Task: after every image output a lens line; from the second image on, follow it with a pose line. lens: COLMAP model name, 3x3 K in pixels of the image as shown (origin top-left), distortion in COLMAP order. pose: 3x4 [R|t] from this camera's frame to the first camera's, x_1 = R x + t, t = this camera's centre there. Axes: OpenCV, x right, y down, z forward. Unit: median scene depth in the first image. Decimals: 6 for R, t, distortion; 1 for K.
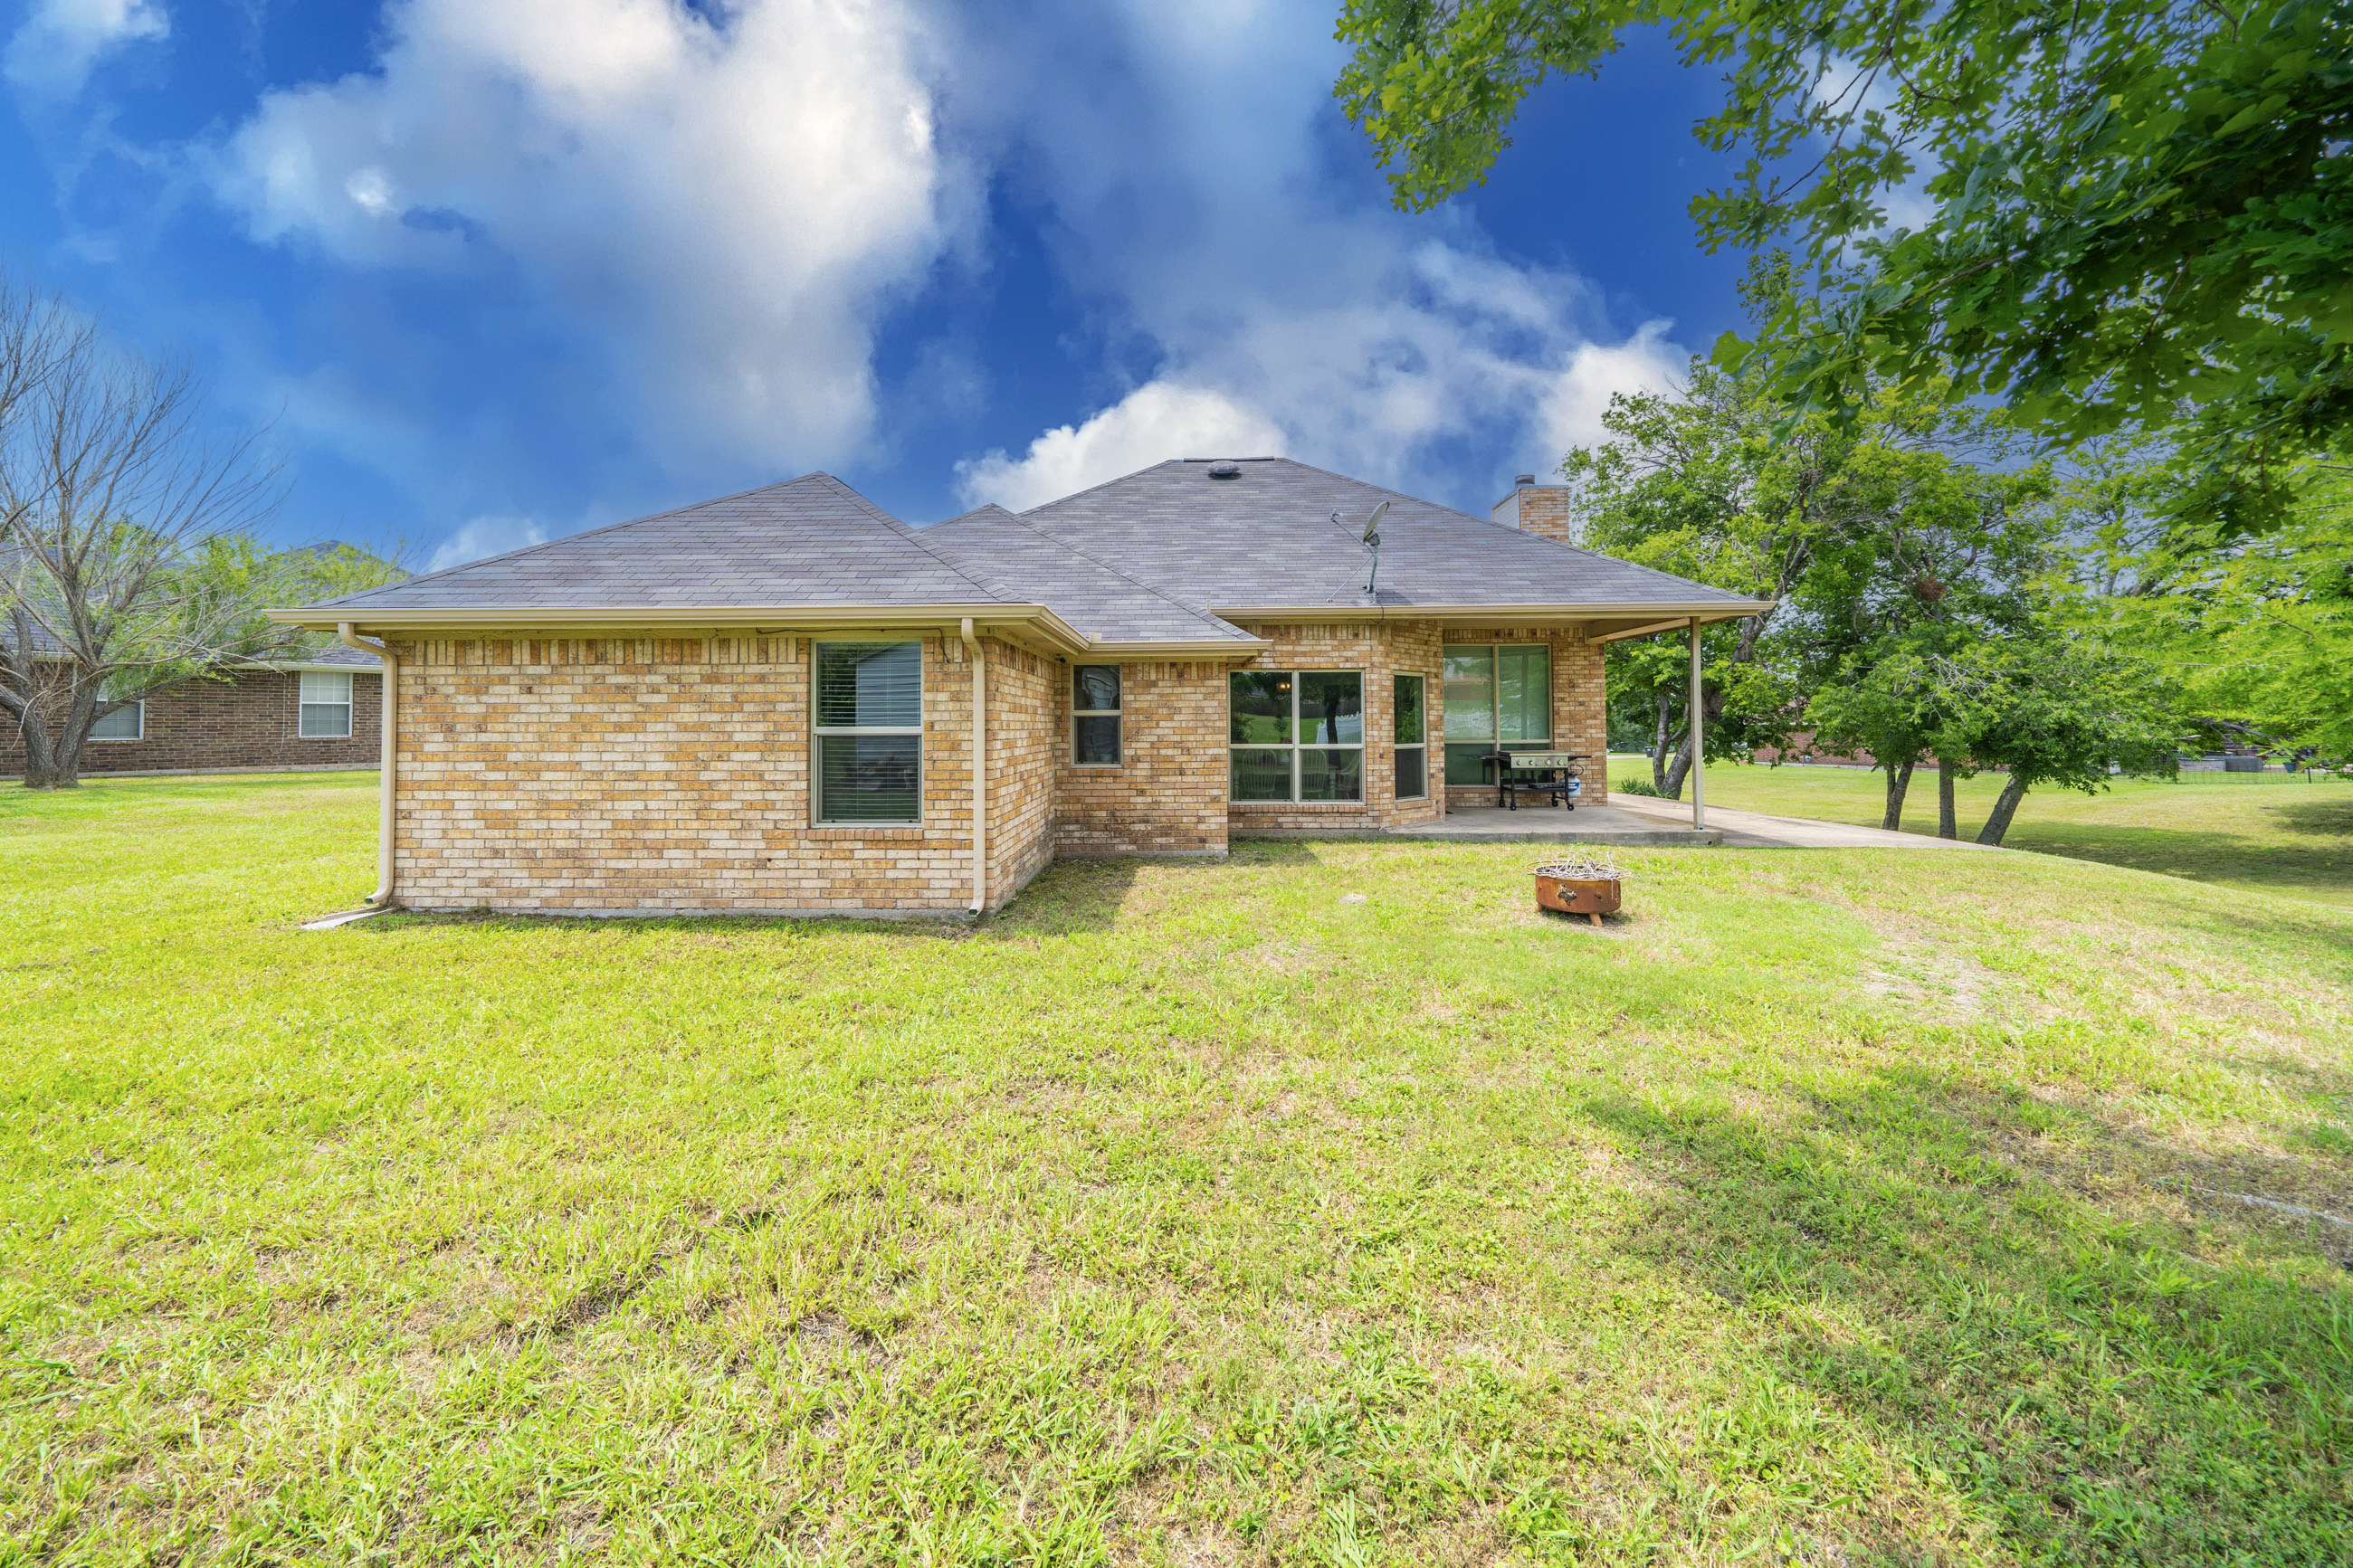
lens RADIAL K [[835.6, 0, 1175.4], [0, 835.6, 712.1], [0, 0, 1]] dist [0.008917, -0.000023]
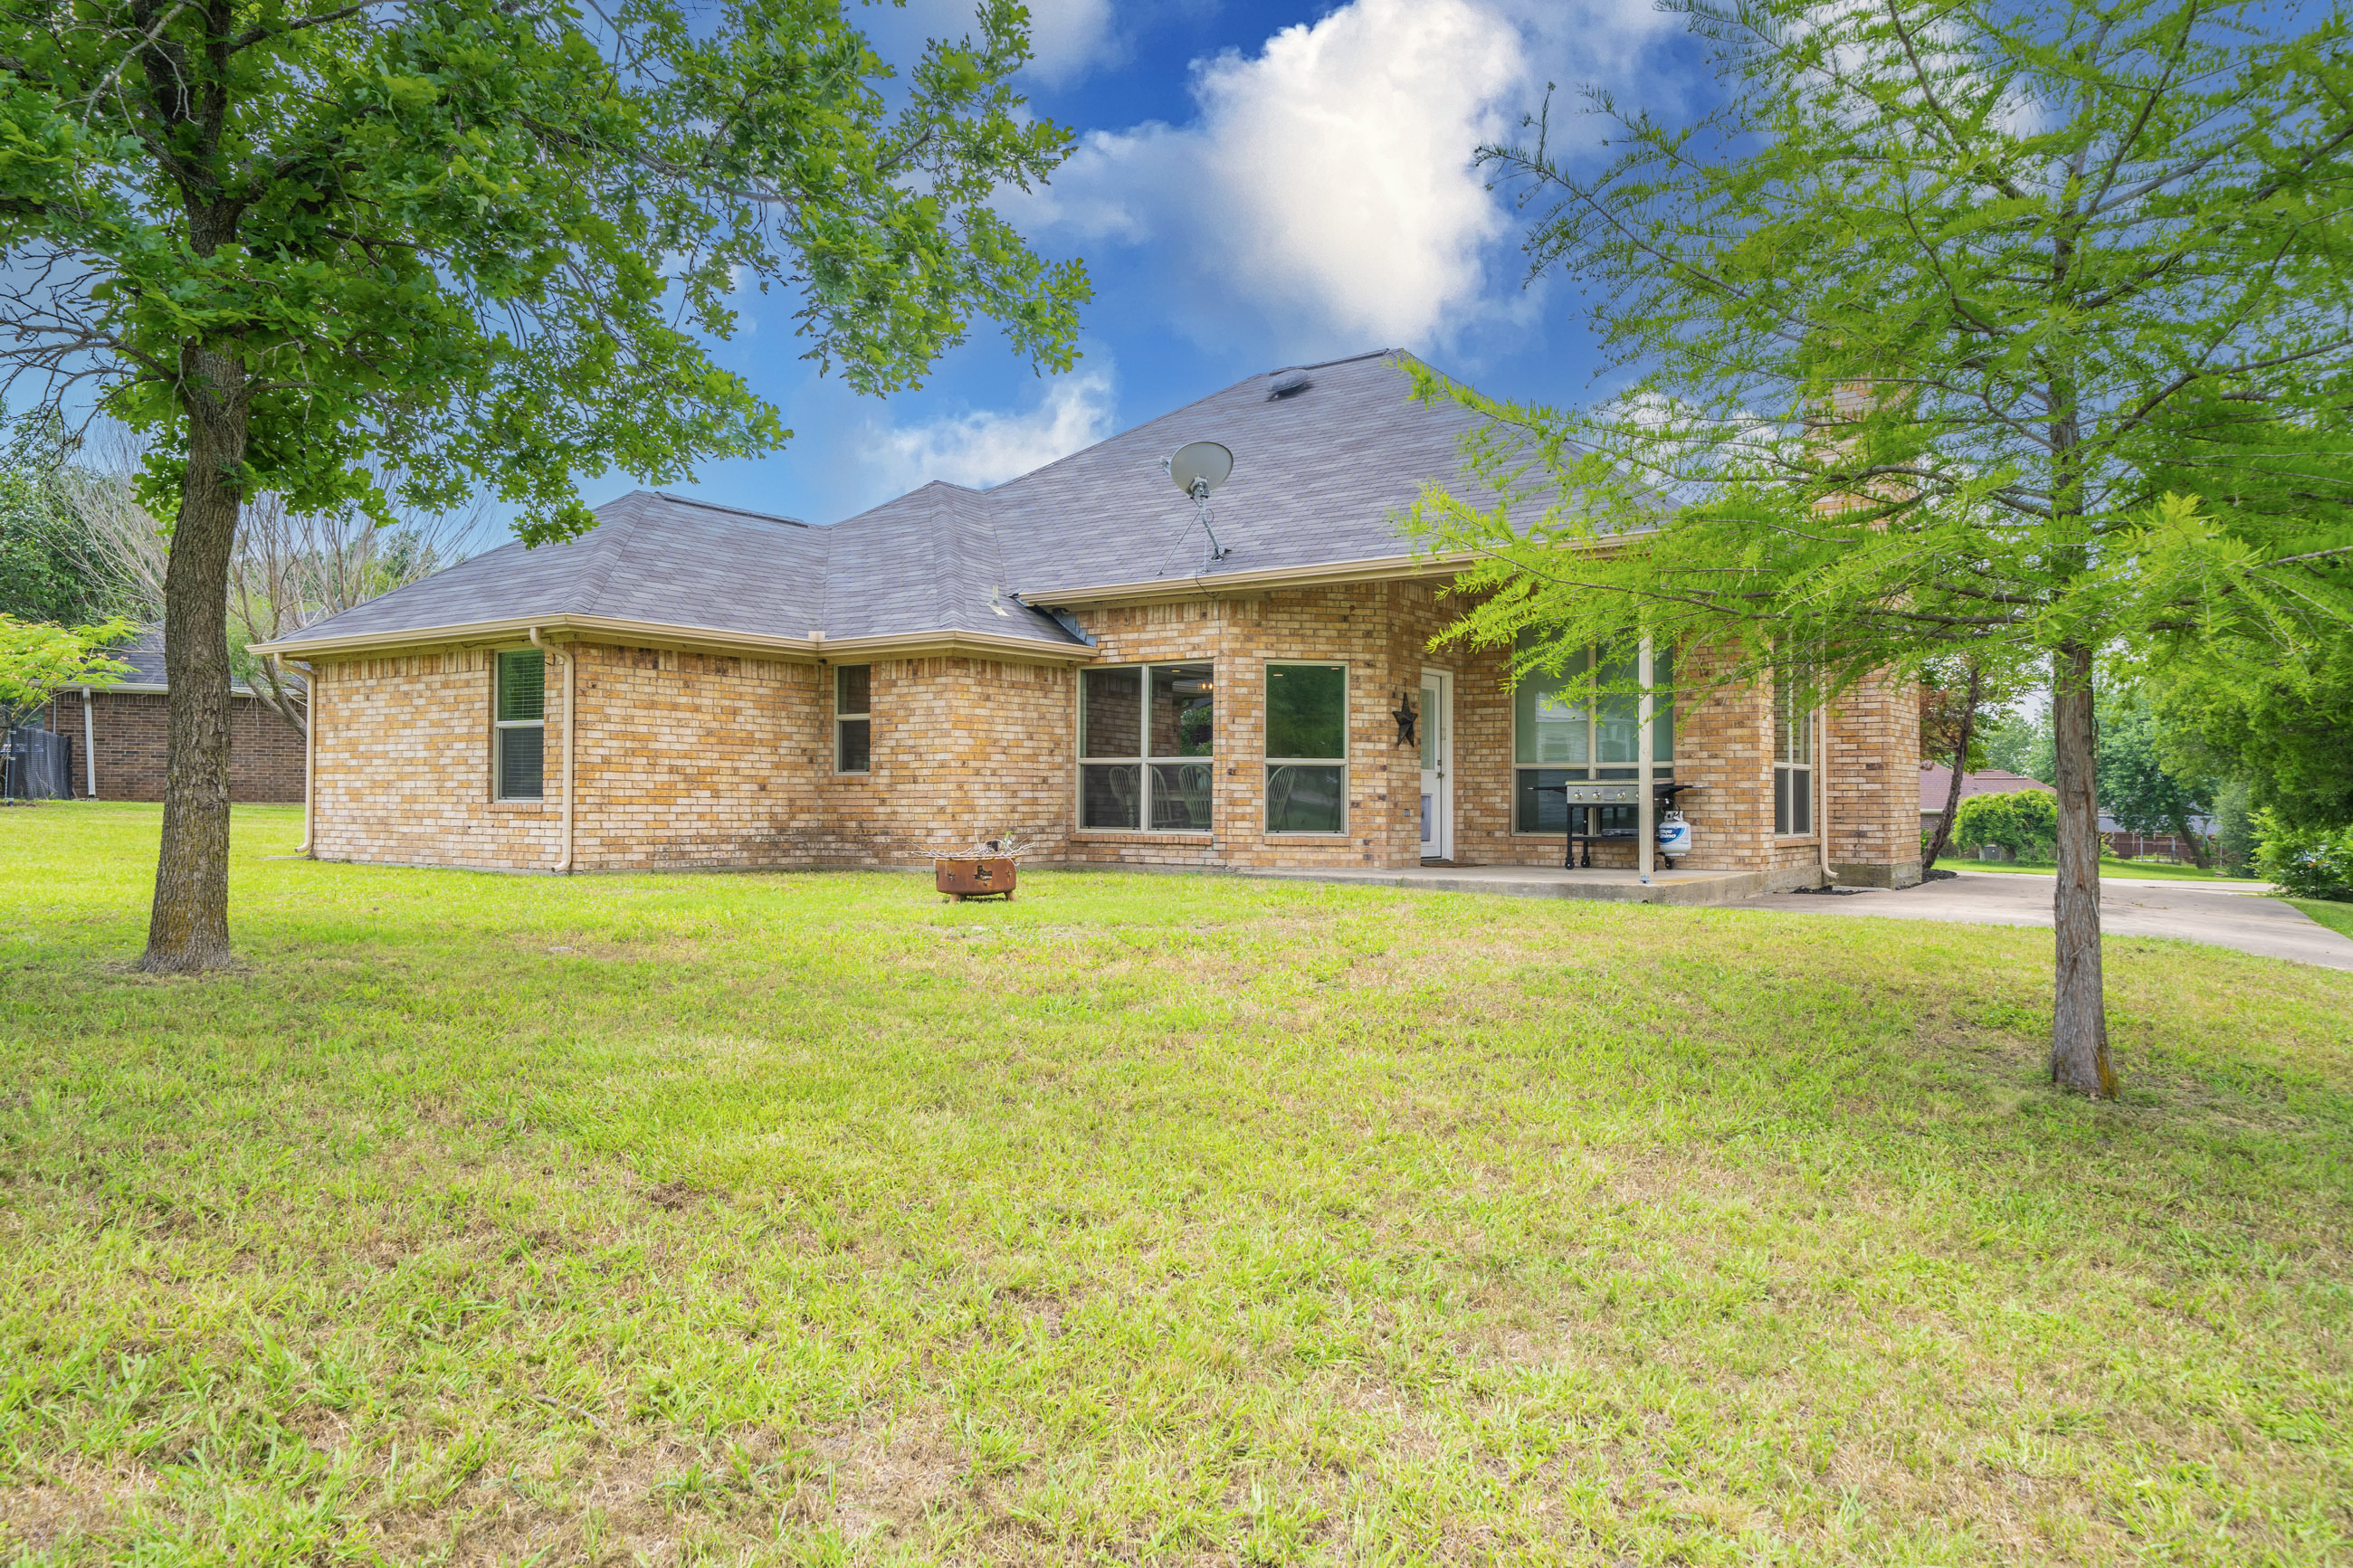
lens RADIAL K [[1652.4, 0, 1176.5], [0, 1652.4, 784.0], [0, 0, 1]] dist [0.000514, -0.000221]
pose [[0.834648, 0.002601, -0.550778, 1.746447], [-0.002058, 0.999997, 0.001604, 0.103743], [0.550780, -0.000205, 0.834651, -0.481441]]
